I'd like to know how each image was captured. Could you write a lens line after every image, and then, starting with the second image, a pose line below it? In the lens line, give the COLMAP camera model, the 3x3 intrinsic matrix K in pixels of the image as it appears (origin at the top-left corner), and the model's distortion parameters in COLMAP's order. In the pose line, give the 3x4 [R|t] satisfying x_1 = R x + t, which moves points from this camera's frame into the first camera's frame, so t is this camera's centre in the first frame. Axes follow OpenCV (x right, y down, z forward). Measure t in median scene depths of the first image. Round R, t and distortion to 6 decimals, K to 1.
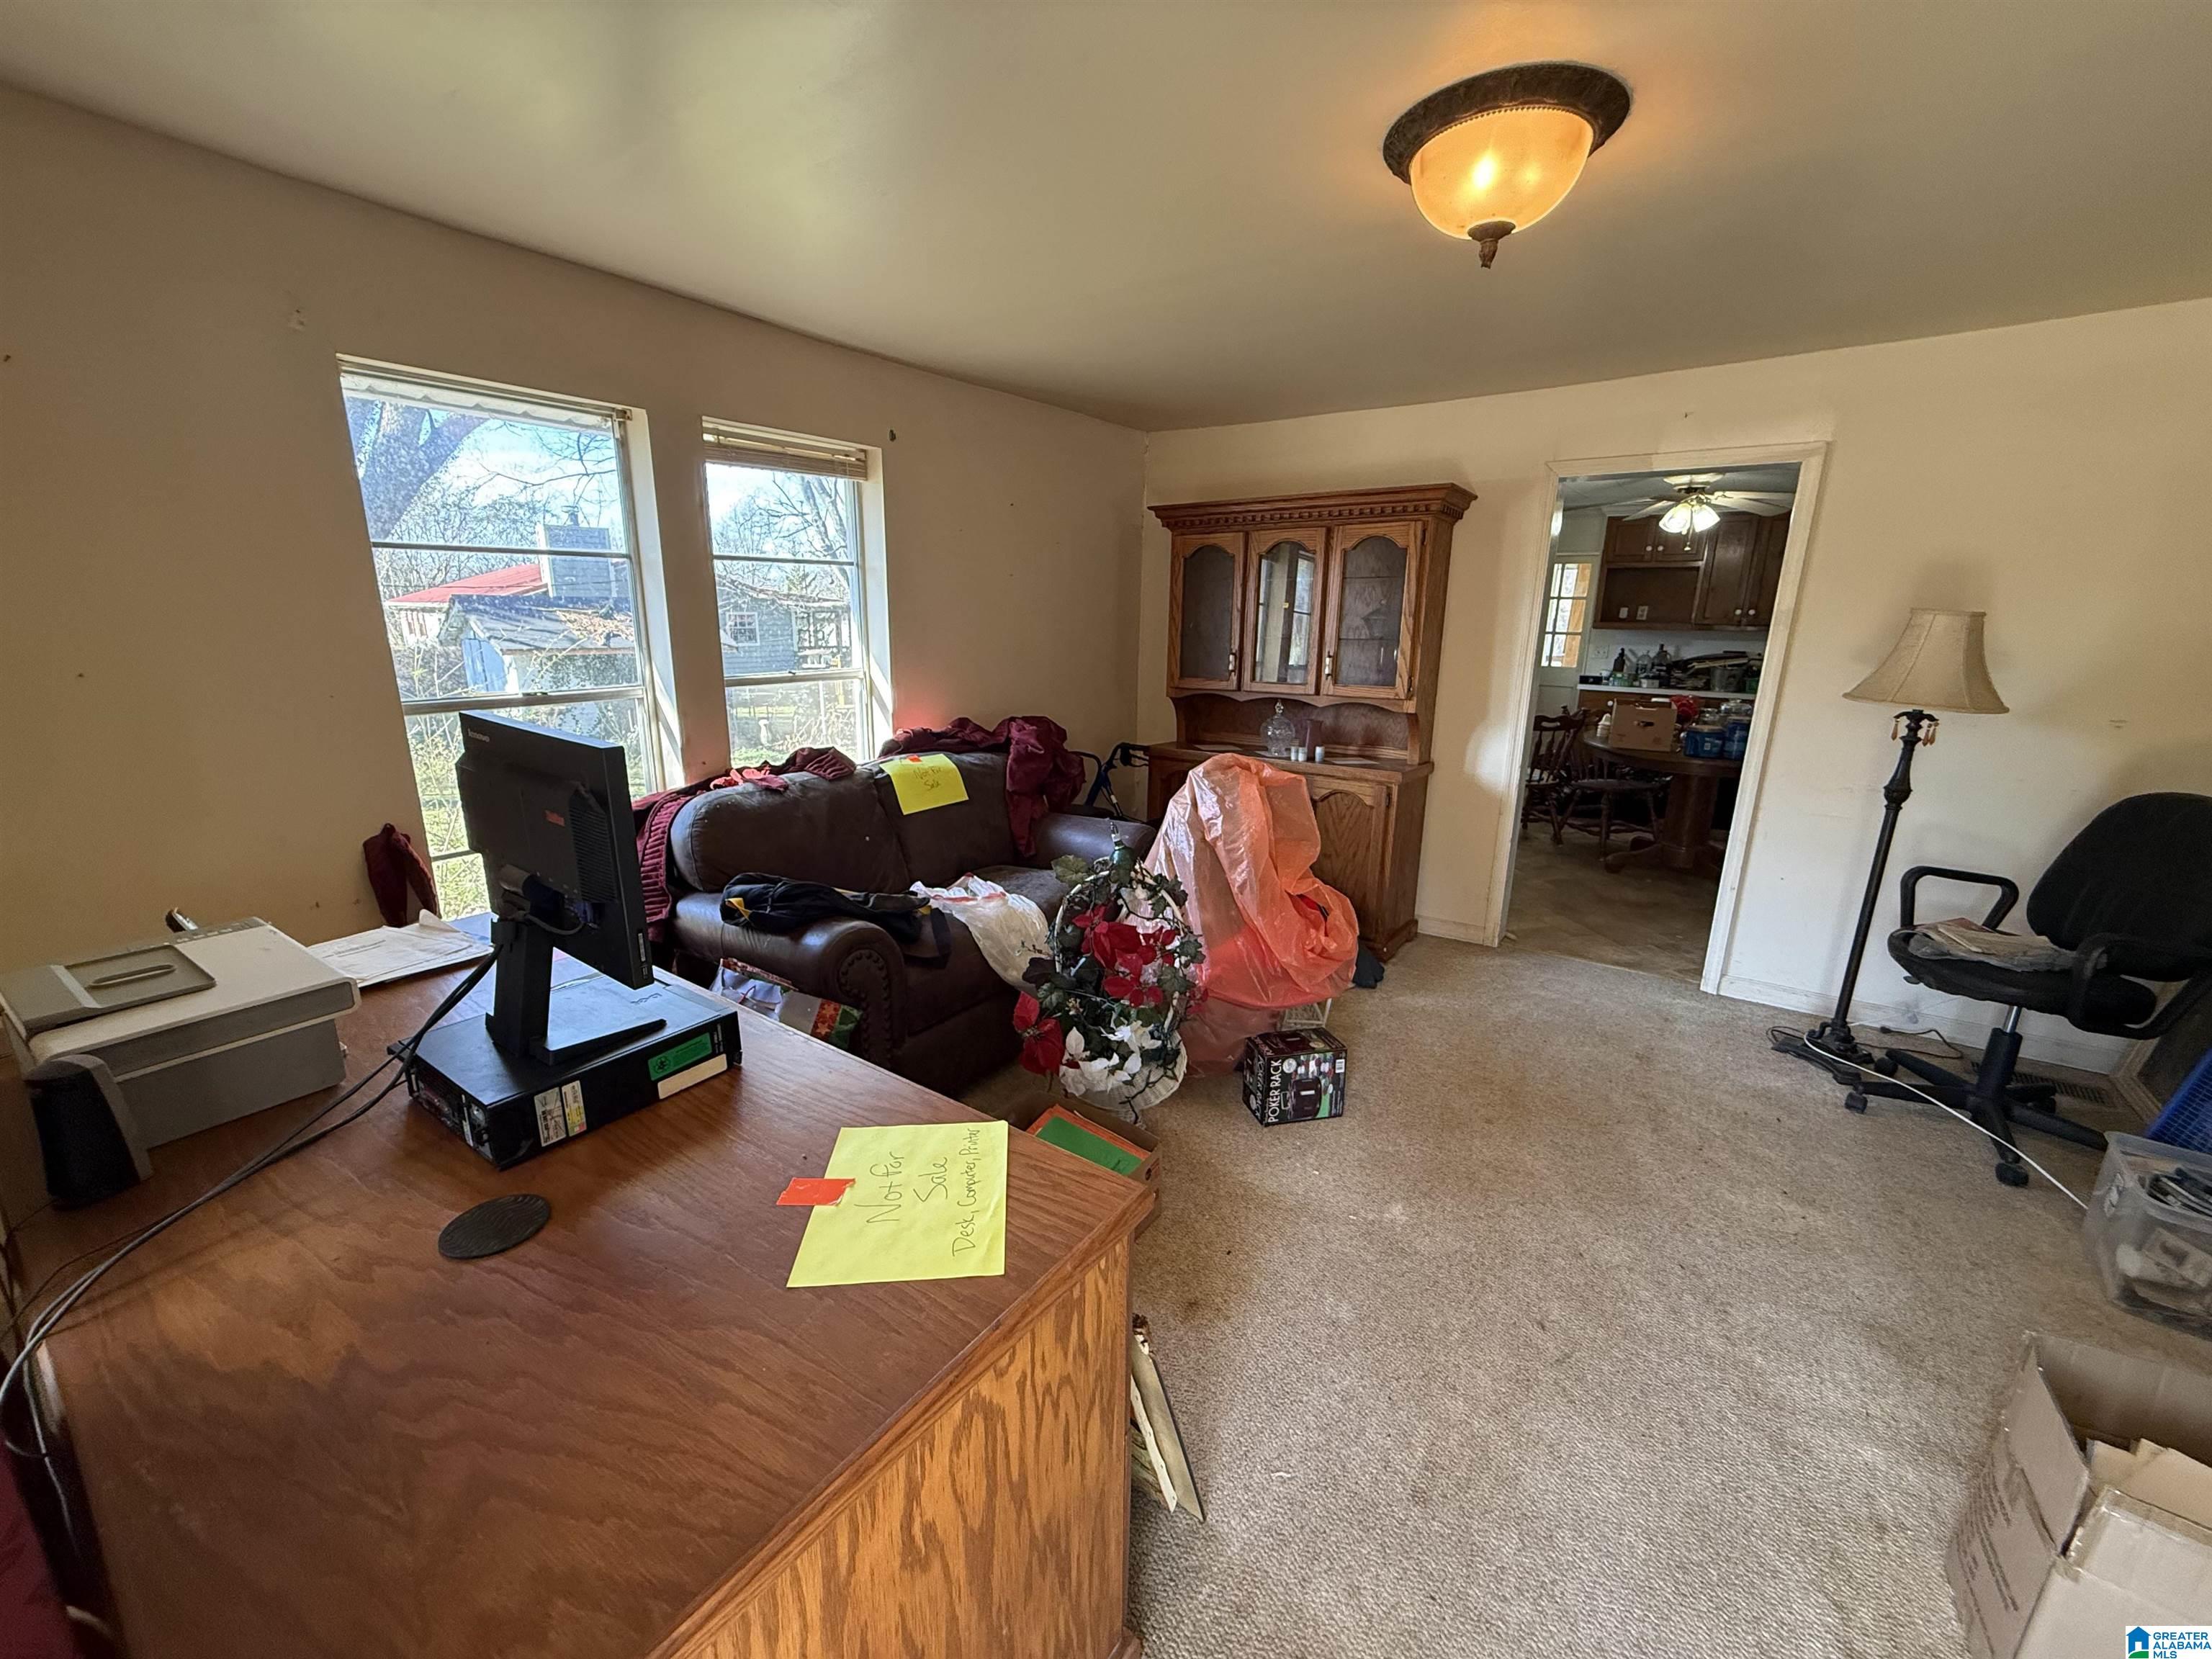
lens RADIAL K [[882.4, 0, 1098.6], [0, 882.4, 832.4], [0, 0, 1]] dist [0.000204, 0.000014]
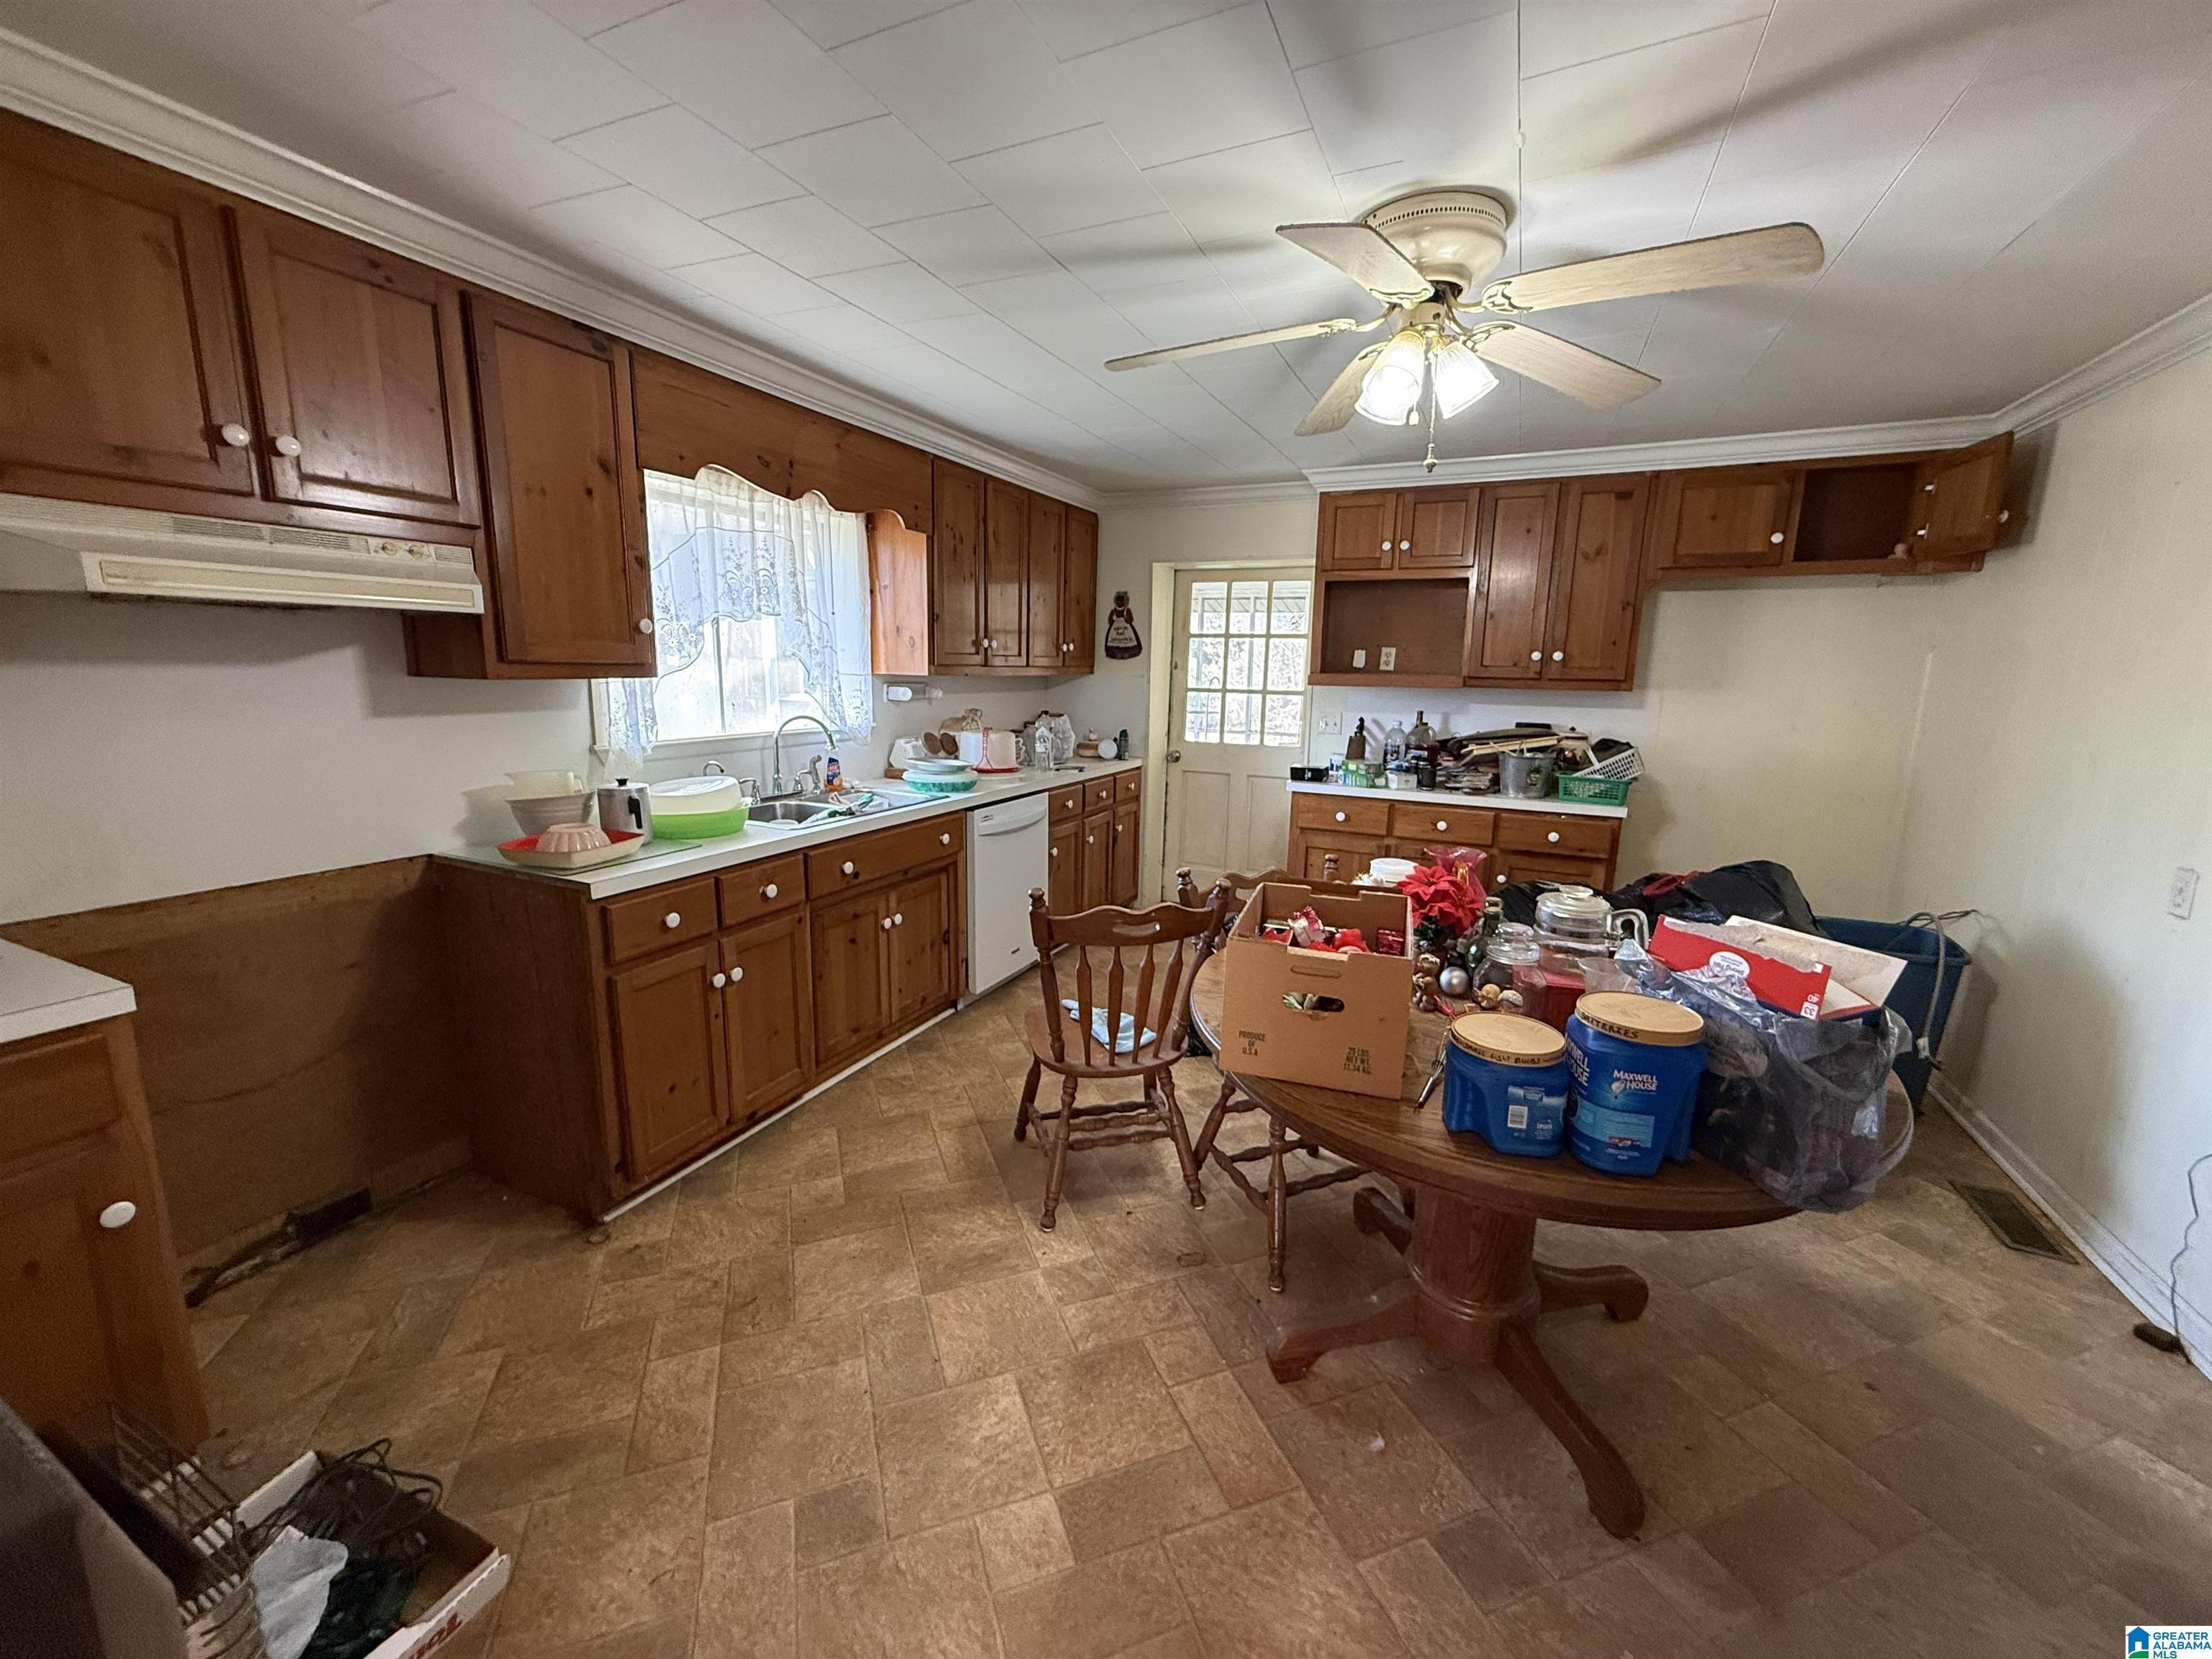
lens RADIAL K [[882.4, 0, 1109.2], [0, 882.4, 828.2], [0, 0, 1]] dist [0.000204, 0.000014]
pose [[0.981968, -0.030109, 0.186632, 0.330909], [0.042263, 0.997213, -0.061489, -0.110944], [-0.184260, 0.068268, 0.980504, 0.479195]]
